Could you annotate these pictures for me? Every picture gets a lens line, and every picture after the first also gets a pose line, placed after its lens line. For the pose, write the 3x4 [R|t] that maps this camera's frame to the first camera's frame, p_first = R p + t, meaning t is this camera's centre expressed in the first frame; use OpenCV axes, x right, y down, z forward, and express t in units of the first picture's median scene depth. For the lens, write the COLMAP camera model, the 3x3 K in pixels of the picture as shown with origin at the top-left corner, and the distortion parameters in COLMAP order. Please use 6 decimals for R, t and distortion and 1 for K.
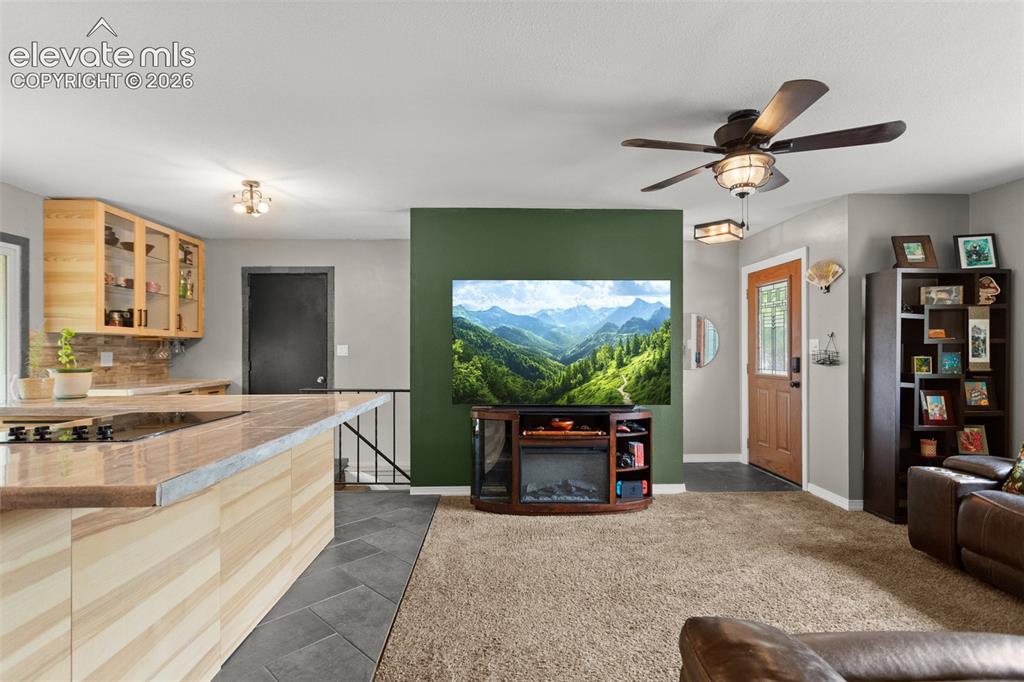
lens RADIAL K [[492.6, 0, 506.1], [0, 492.6, 352.4], [0, 0, 1]] dist [0.003473, 0.000674]
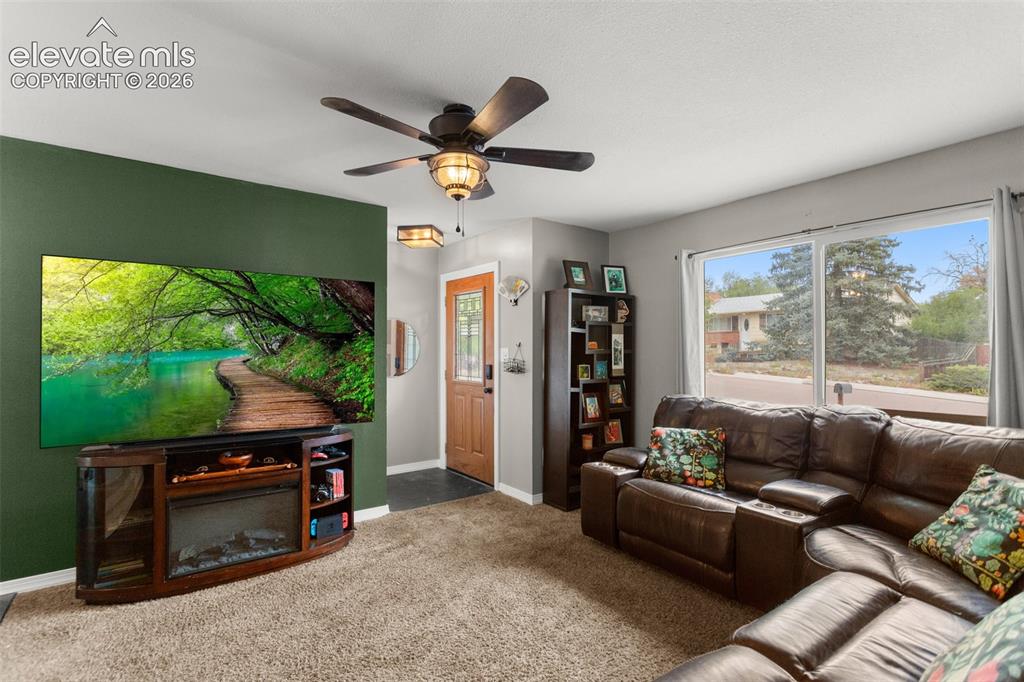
lens RADIAL K [[492.6, 0, 508.6], [0, 492.6, 348.7], [0, 0, 1]] dist [0.003473, 0.000674]
pose [[0.821530, 0.003655, 0.570153, 0.025453], [-0.000548, 0.999984, -0.005621, -0.022762], [-0.570165, 0.004306, 0.821519, 0.134940]]
